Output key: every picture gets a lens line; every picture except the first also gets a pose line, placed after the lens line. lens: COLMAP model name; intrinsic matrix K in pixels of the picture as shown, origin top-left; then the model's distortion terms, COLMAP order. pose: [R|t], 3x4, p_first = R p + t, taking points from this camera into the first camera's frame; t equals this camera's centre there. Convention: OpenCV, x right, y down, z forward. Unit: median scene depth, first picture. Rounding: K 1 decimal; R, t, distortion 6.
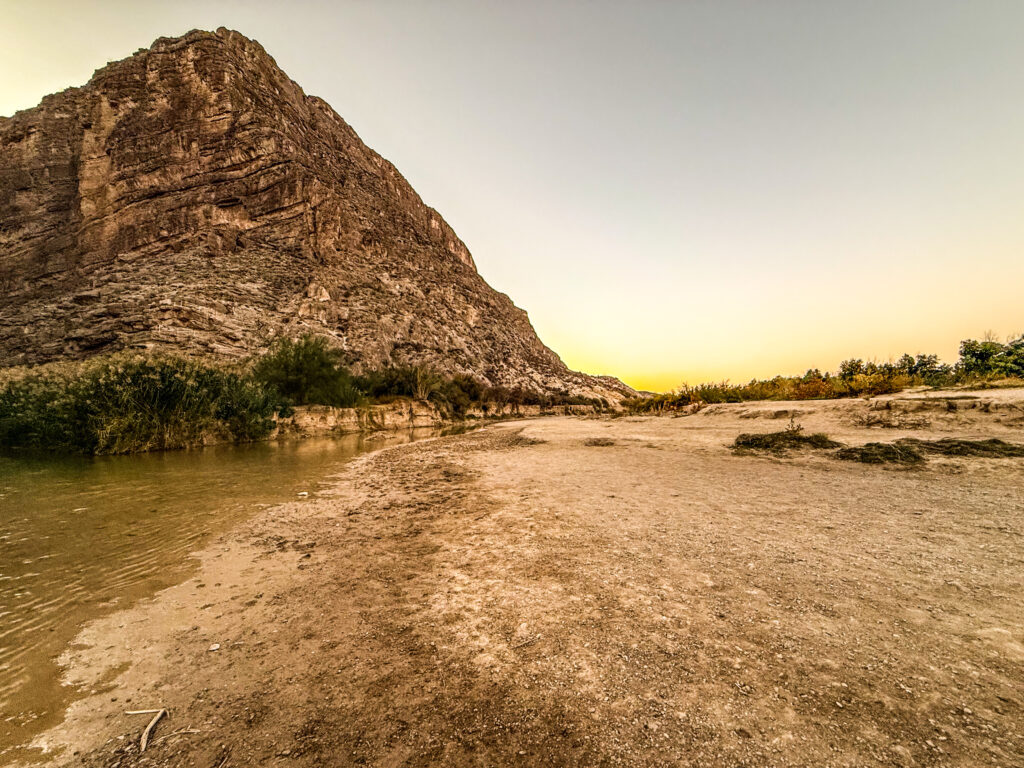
lens RADIAL K [[407.1, 0, 511.5], [0, 407.1, 385.5], [0, 0, 1]] dist [-0.001773, -0.000222]
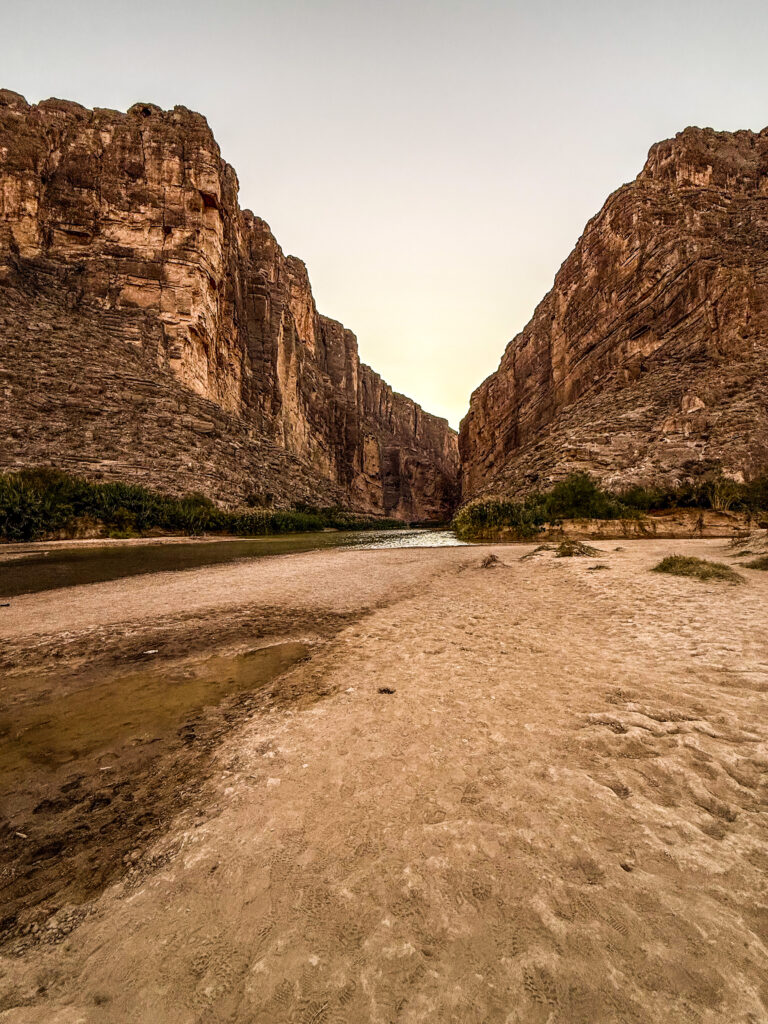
lens RADIAL K [[407.1, 0, 383.9], [0, 407.1, 511.1], [0, 0, 1]] dist [-0.001773, -0.000222]
pose [[0.291766, -0.012649, -0.956406, 0.332716], [0.063413, 0.997968, 0.006147, -0.015142], [0.954385, -0.062442, 0.291976, -0.069184]]
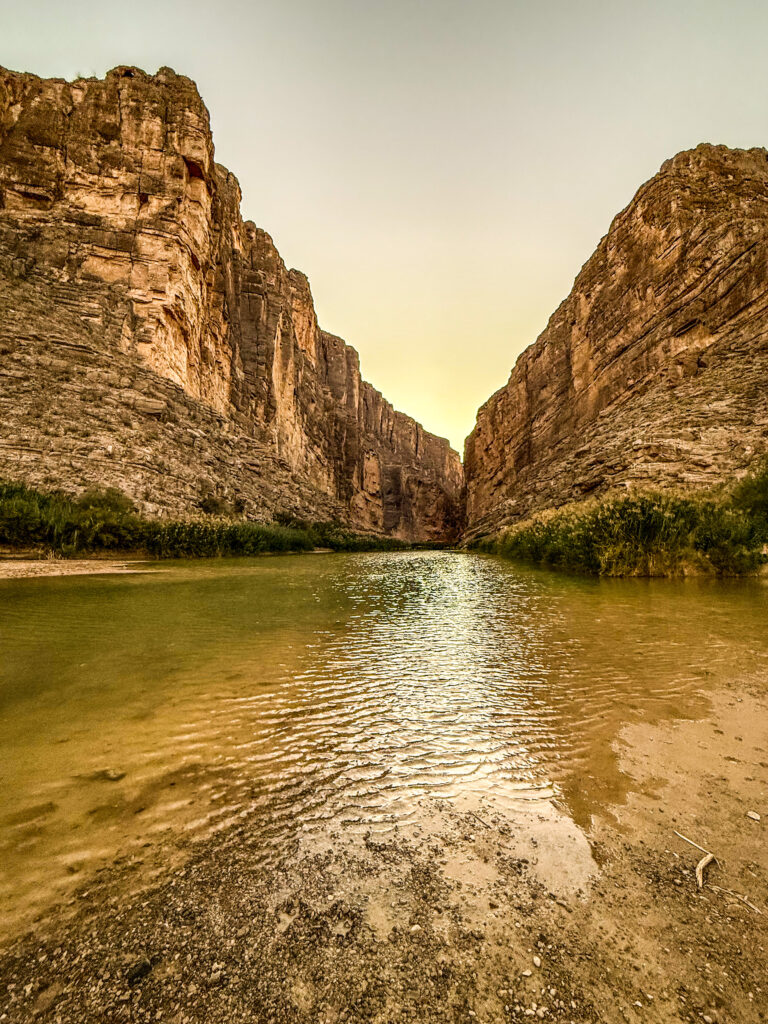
lens RADIAL K [[407.1, 0, 384.0], [0, 407.1, 512.2], [0, 0, 1]] dist [-0.001773, -0.000222]
pose [[0.296035, -0.054073, -0.953645, -0.002891], [0.047919, 0.997980, -0.041712, -0.000982], [0.953974, -0.033349, 0.298028, -0.000924]]
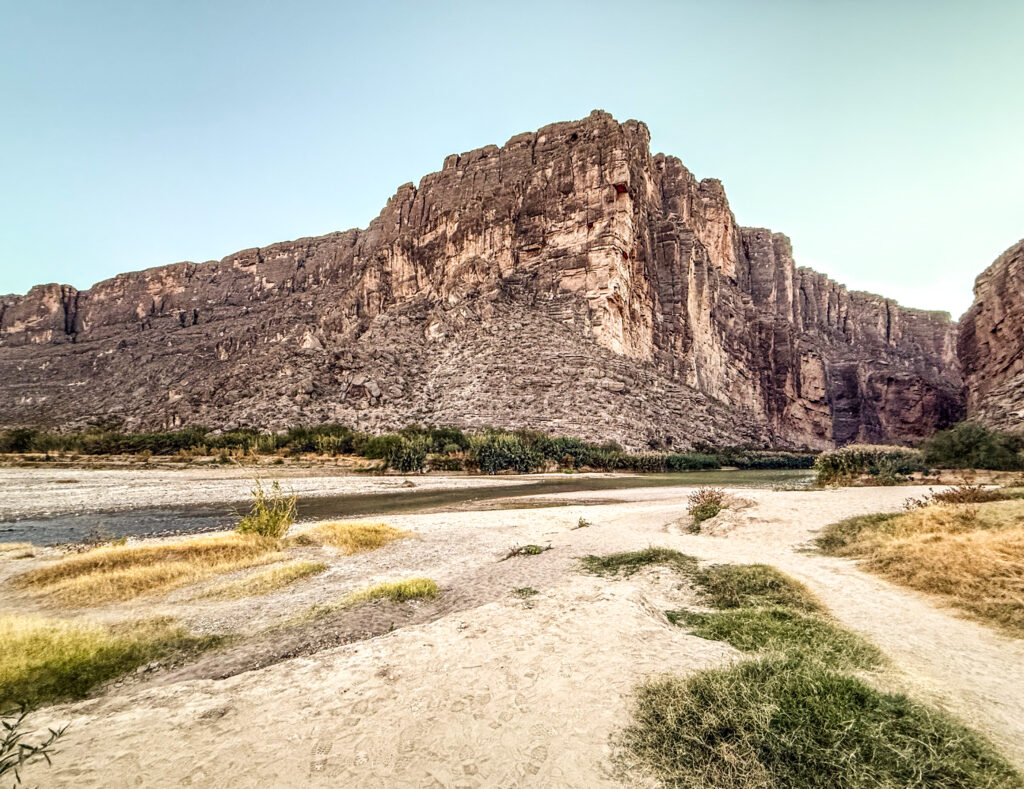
lens RADIAL K [[425.2, 0, 525.5], [0, 425.2, 426.3], [0, 0, 1]] dist [-0.001053, 0.000454]
pose [[-0.346059, -0.047980, -0.936985, 0.675711], [0.061076, 0.995421, -0.073529, -0.040027], [0.936223, -0.082672, -0.341544, 0.005716]]
